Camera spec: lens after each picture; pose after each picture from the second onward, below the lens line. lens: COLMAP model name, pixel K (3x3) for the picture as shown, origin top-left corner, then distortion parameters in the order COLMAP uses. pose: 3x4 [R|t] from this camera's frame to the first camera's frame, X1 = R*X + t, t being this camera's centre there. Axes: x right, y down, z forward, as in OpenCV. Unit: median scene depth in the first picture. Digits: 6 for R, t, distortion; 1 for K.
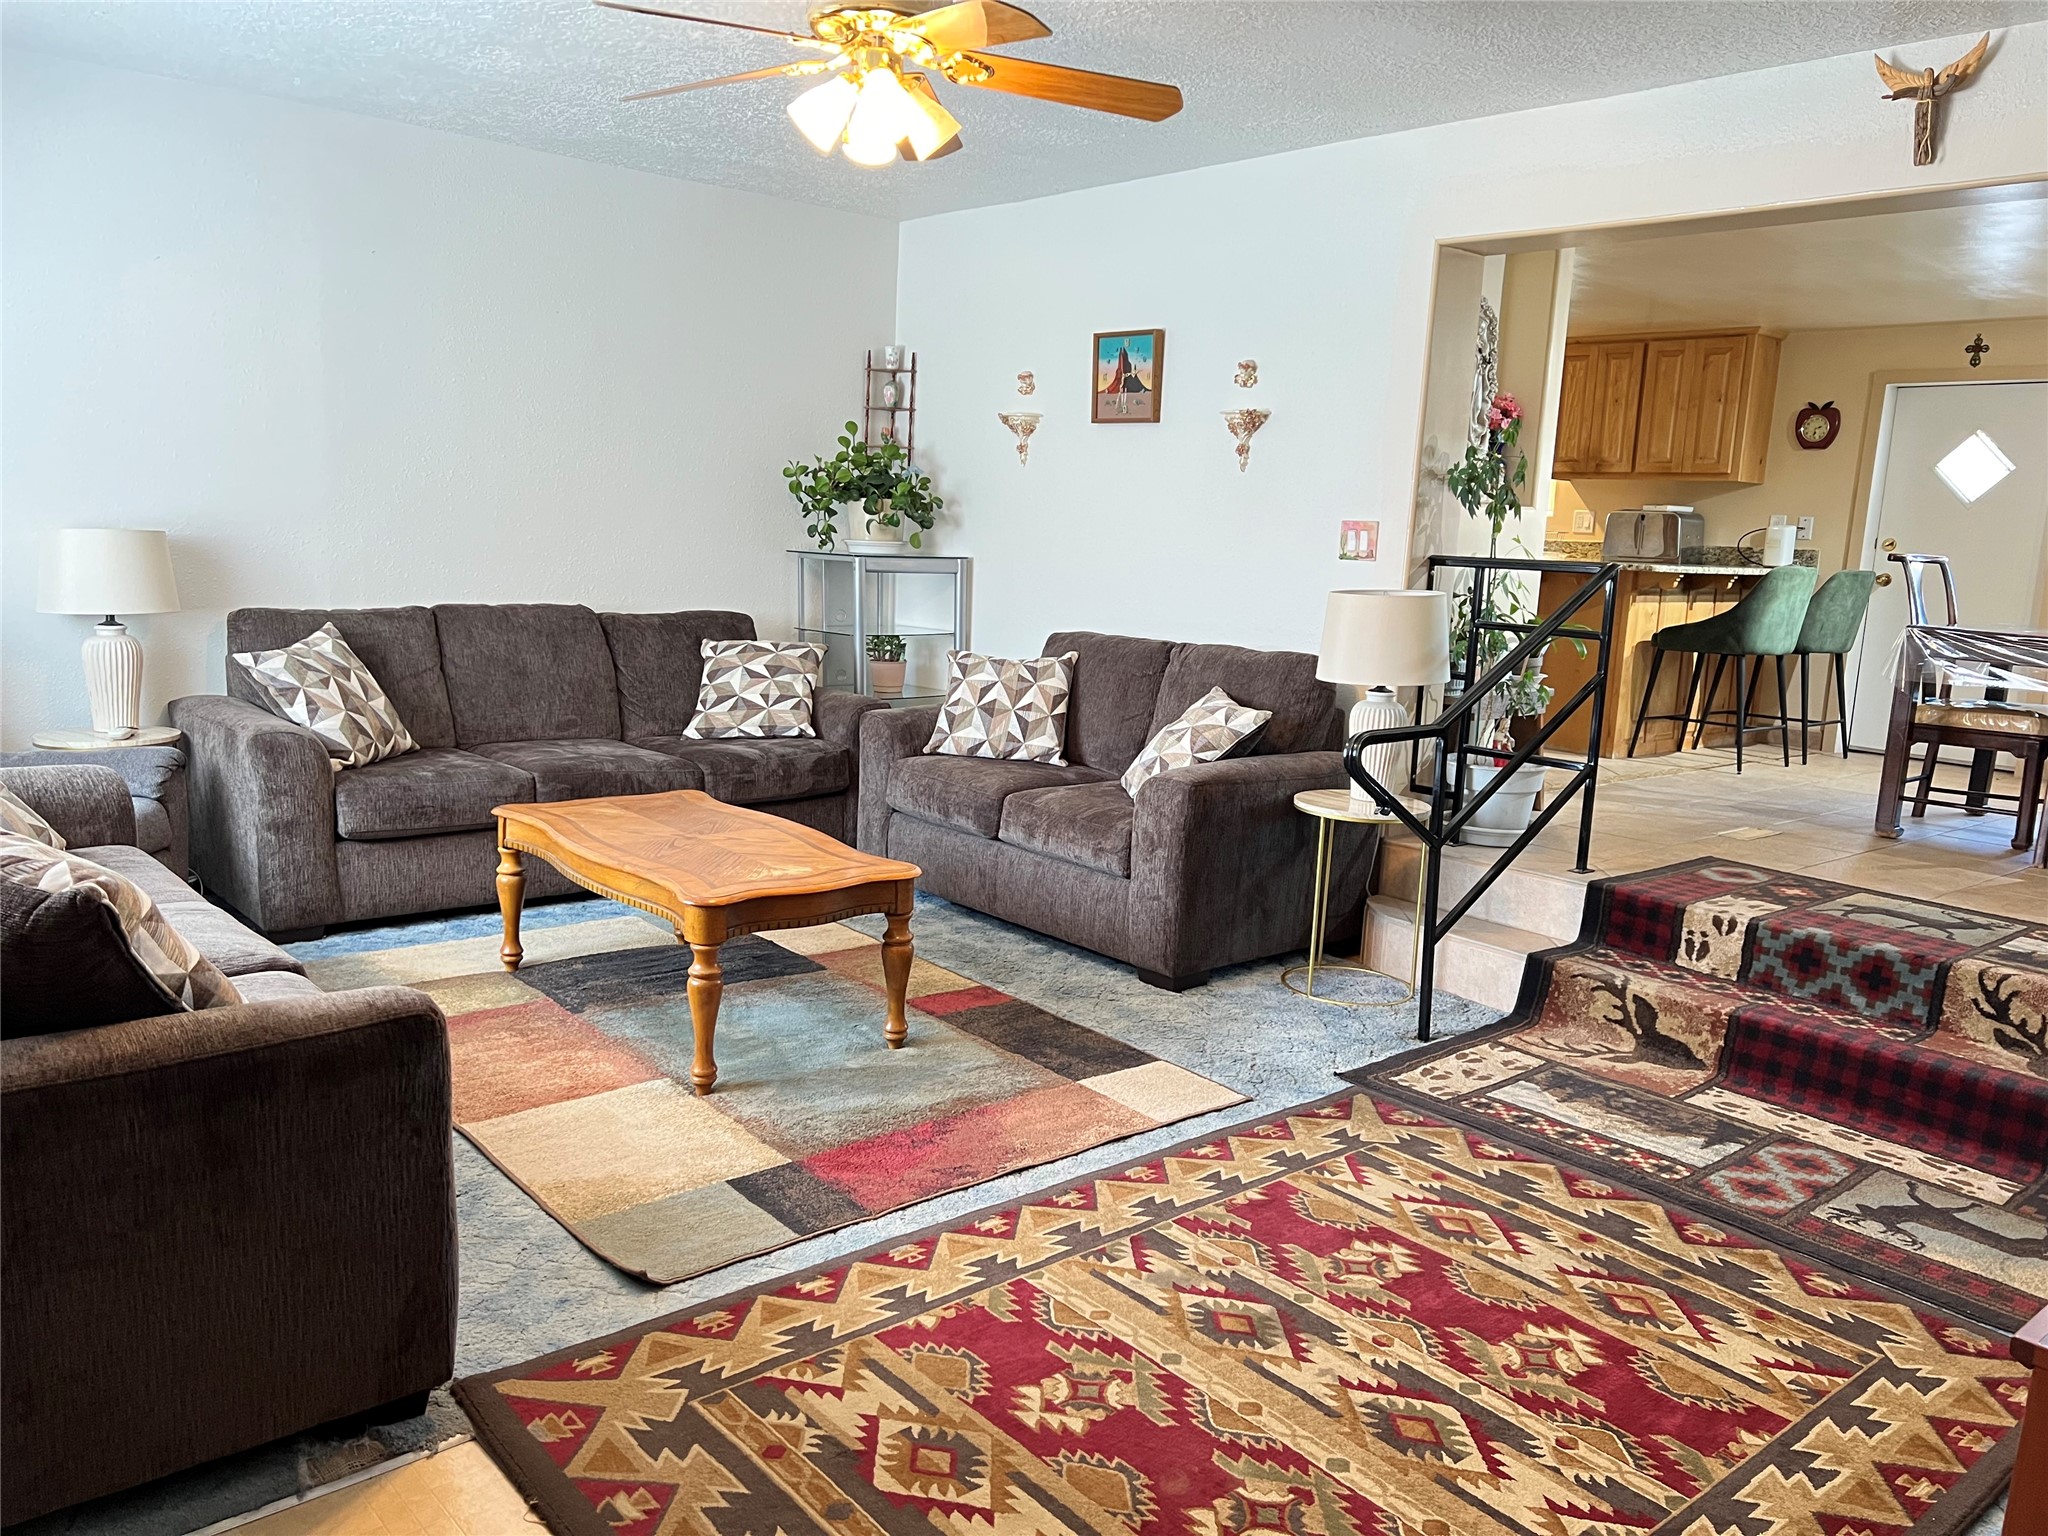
lens RADIAL K [[1522.2, 0, 1047.5], [0, 1522.2, 768.8], [0, 0, 1]] dist [0.093177, -0.123460]
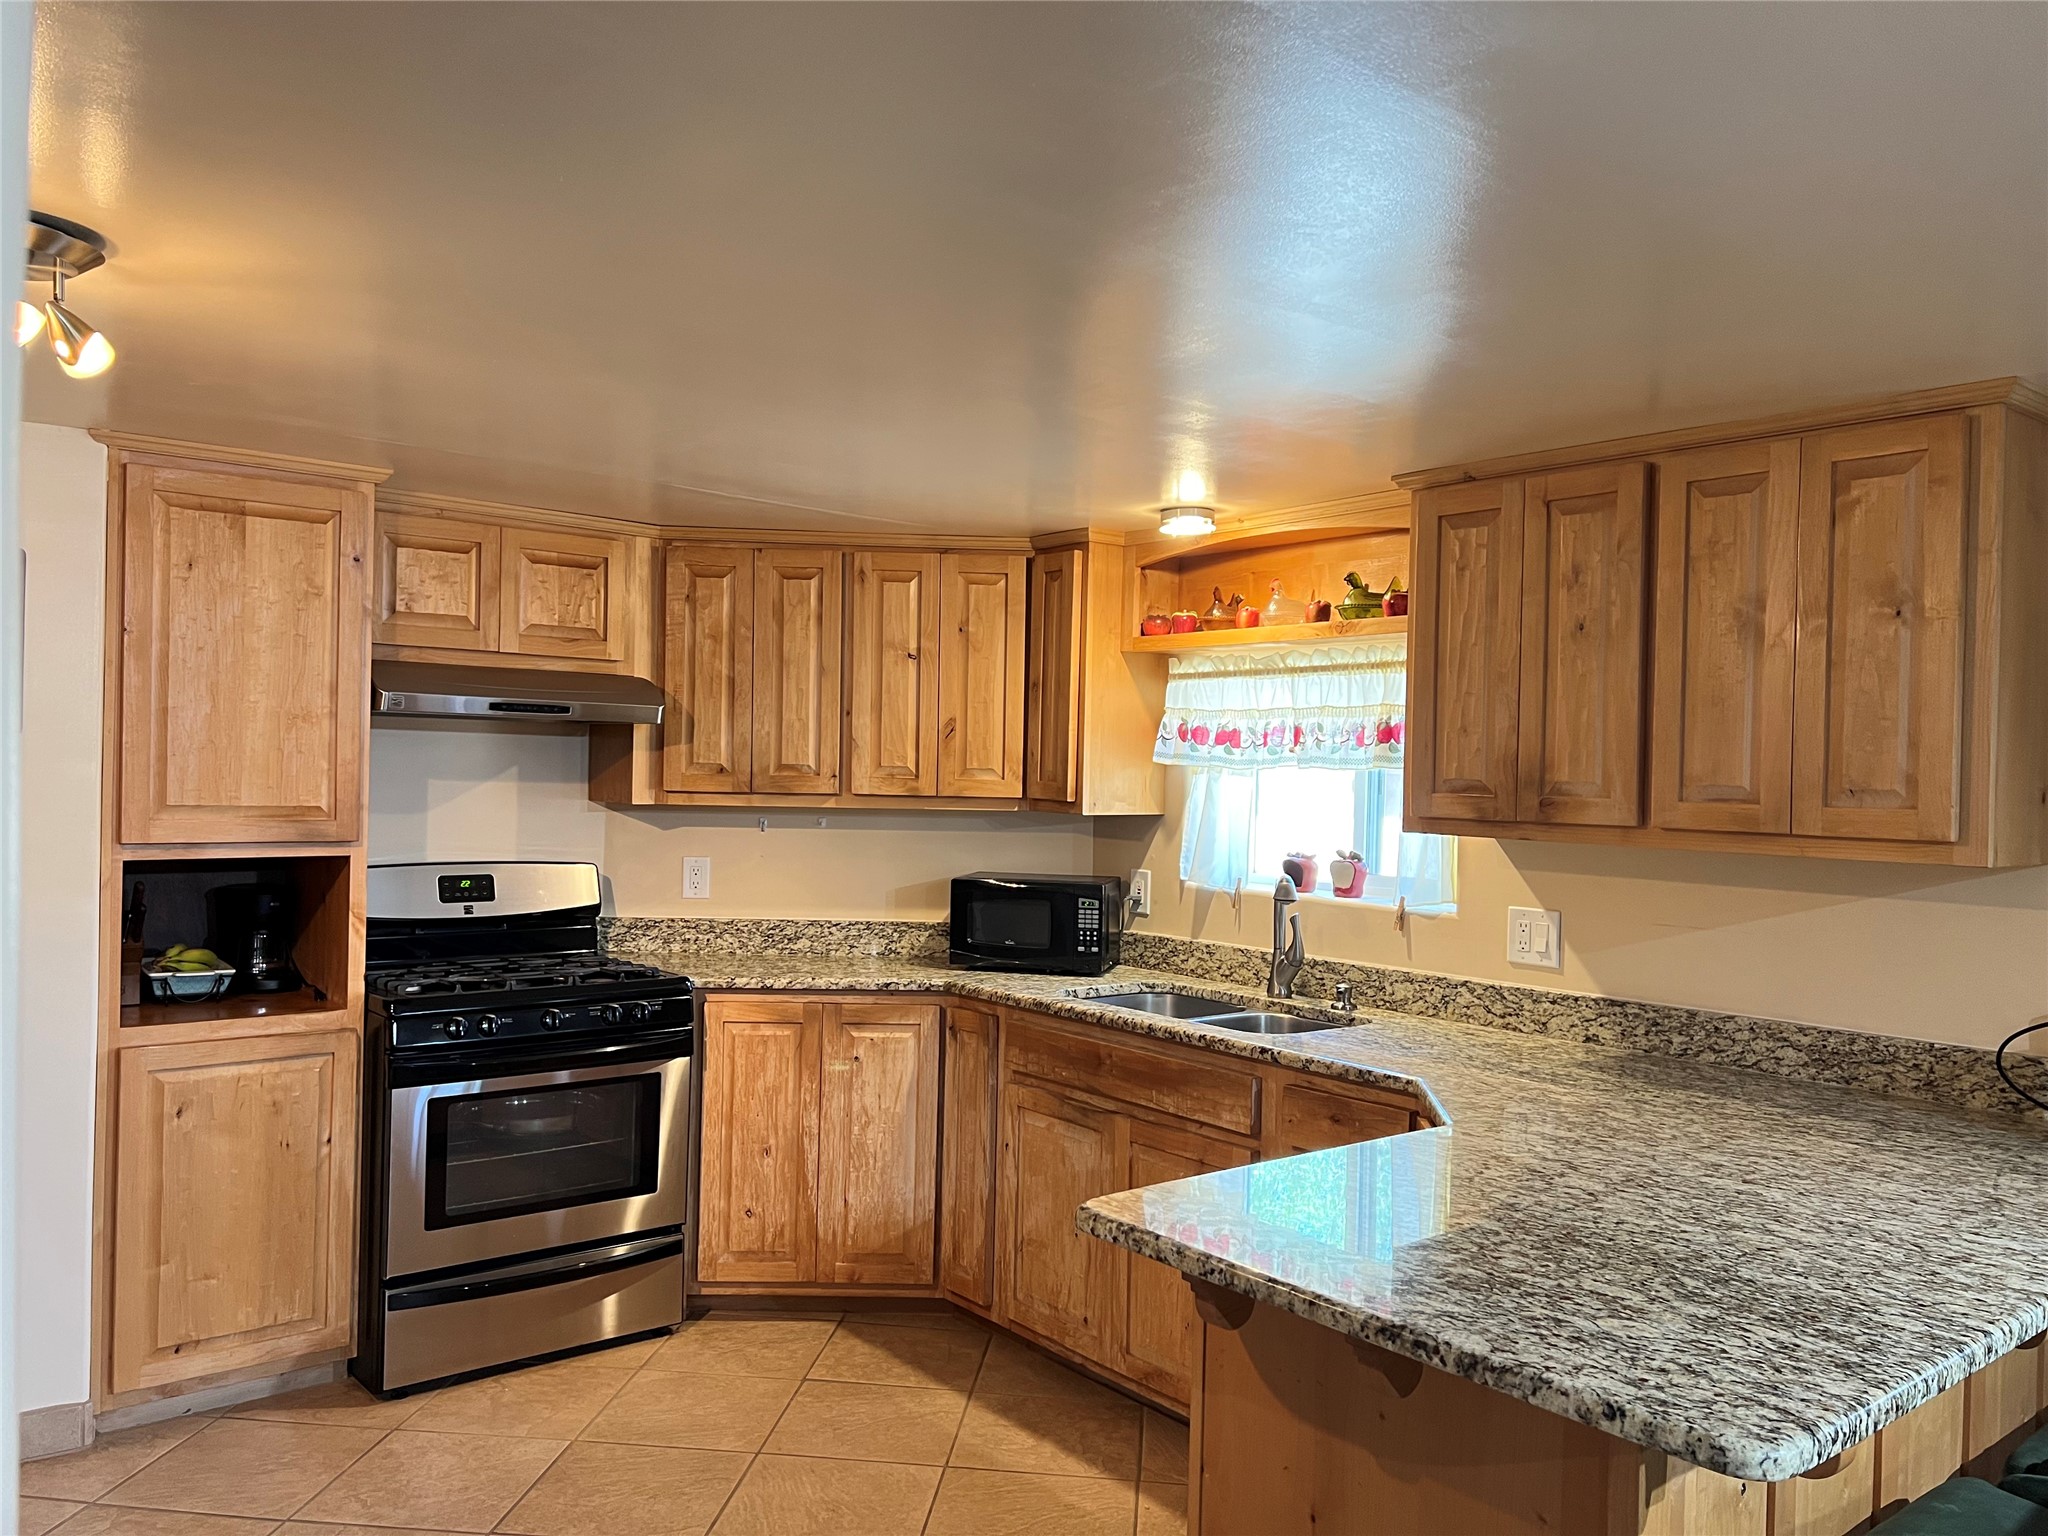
lens RADIAL K [[1540.7, 0, 1014.4], [0, 1540.7, 772.7], [0, 0, 1]] dist [0.113005, -0.177002]
pose [[0.997818, -0.024871, -0.061154, 0.631157], [0.014967, 0.987426, -0.157369, -0.365799], [0.064299, 0.156110, 0.985645, 1.559983]]
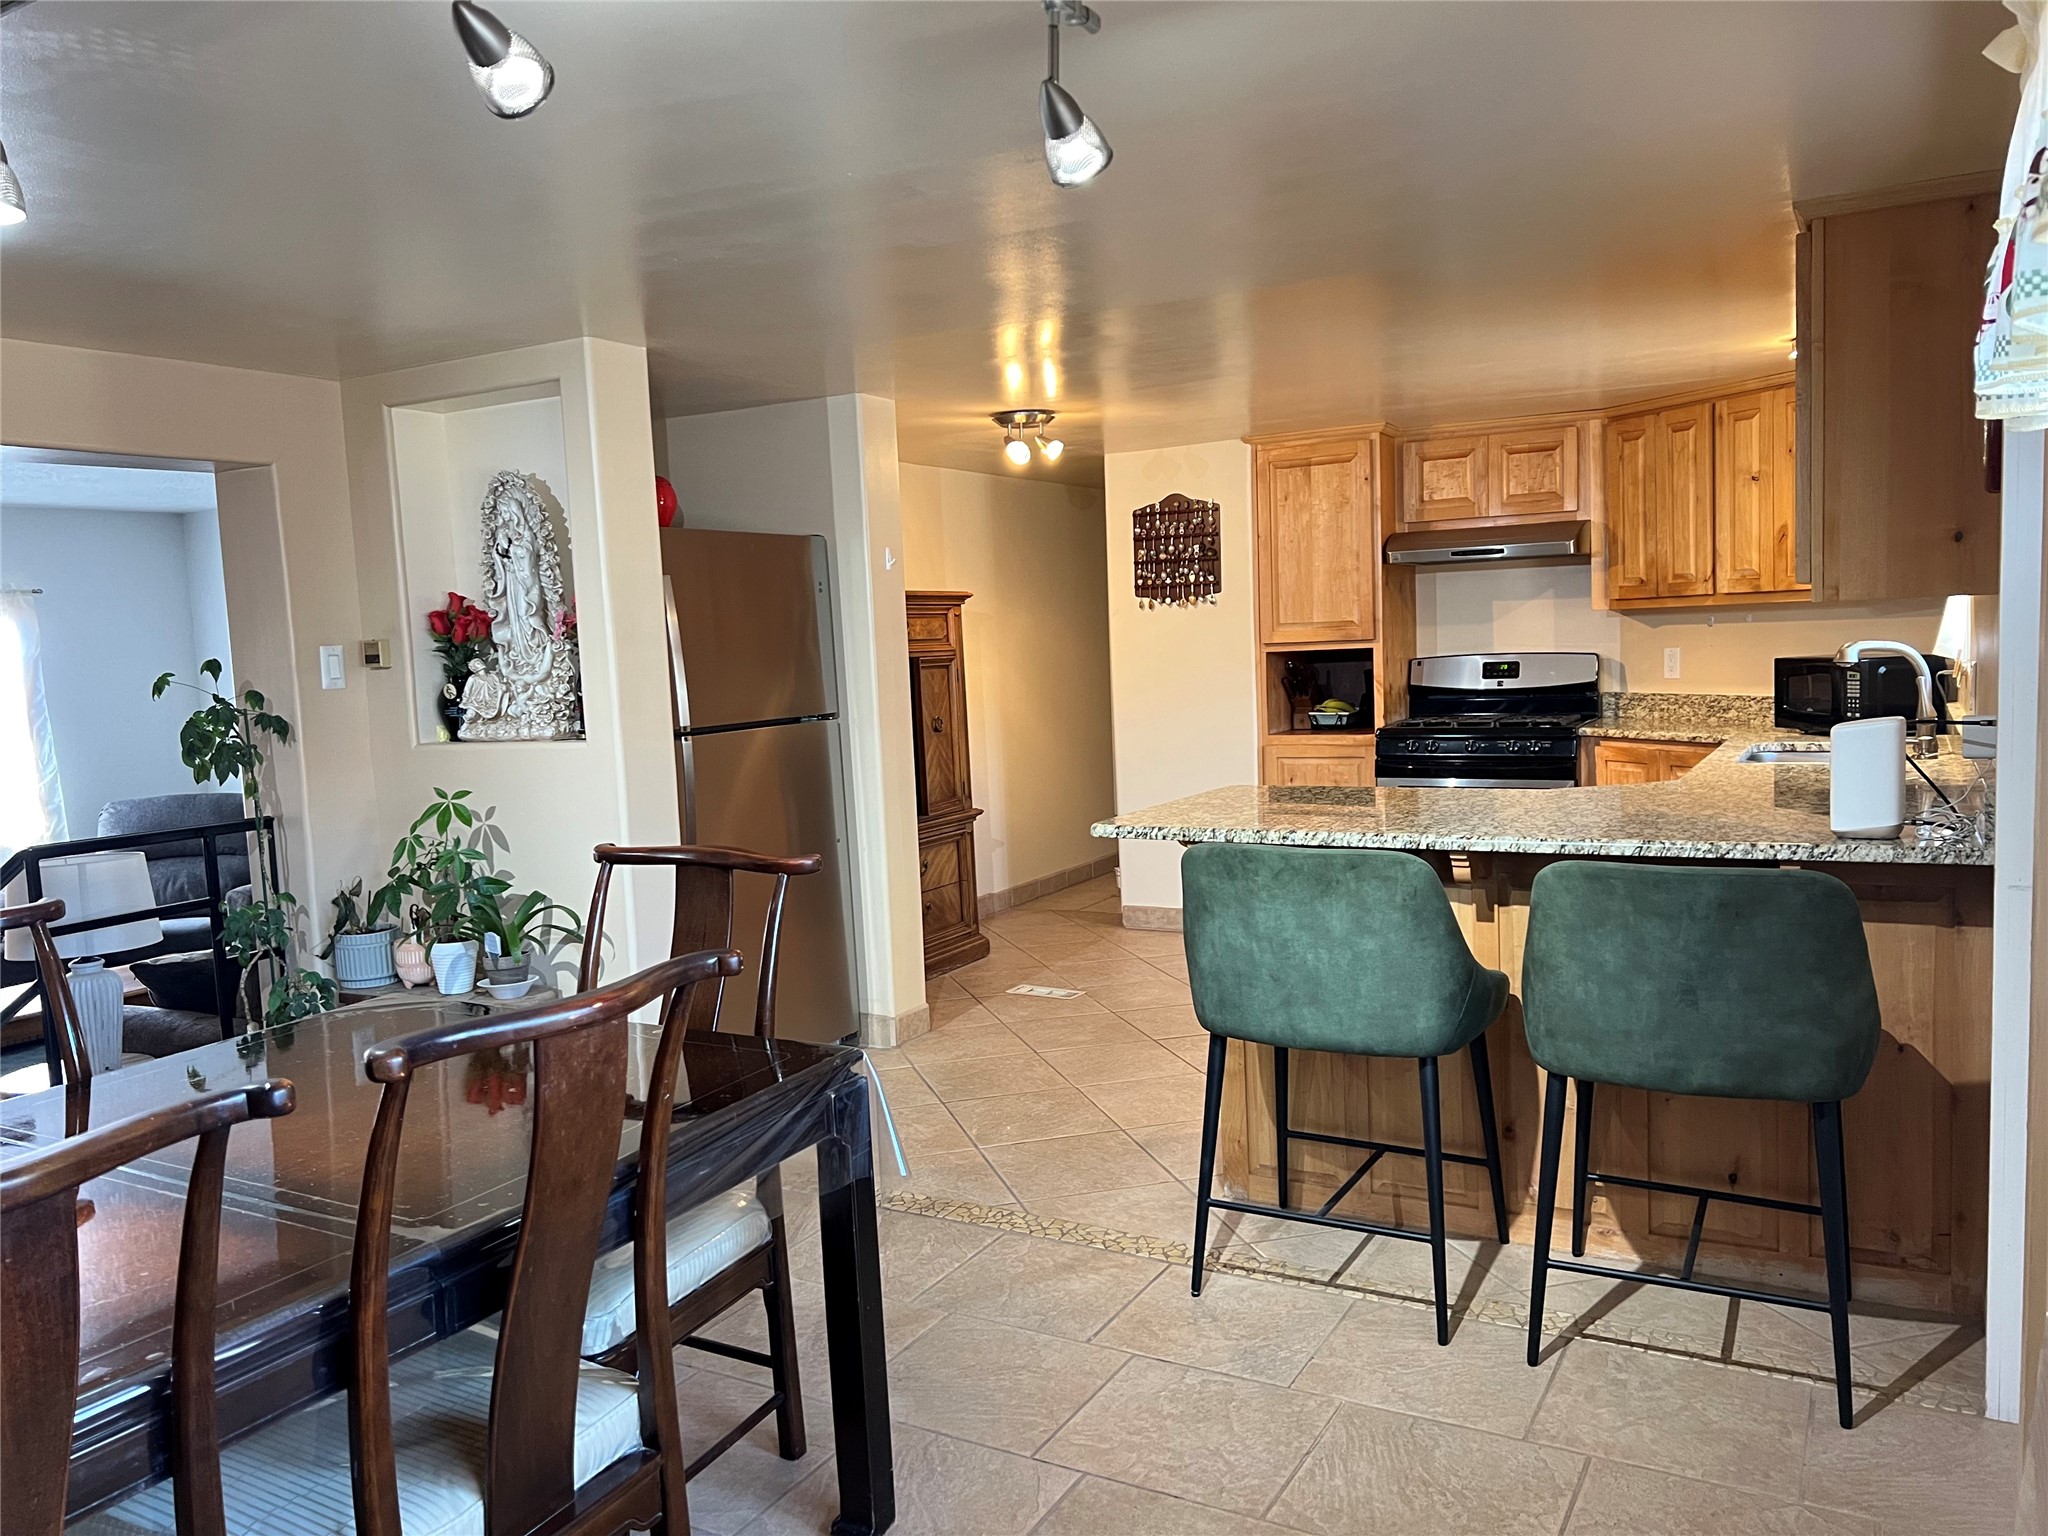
lens RADIAL K [[1540.7, 0, 1014.4], [0, 1540.7, 772.7], [0, 0, 1]] dist [0.113005, -0.177002]
pose [[0.316456, 0.025388, -0.948267, 1.735420], [-0.095195, 0.995446, -0.005117, -0.284724], [0.943819, 0.091889, 0.317431, 1.598303]]
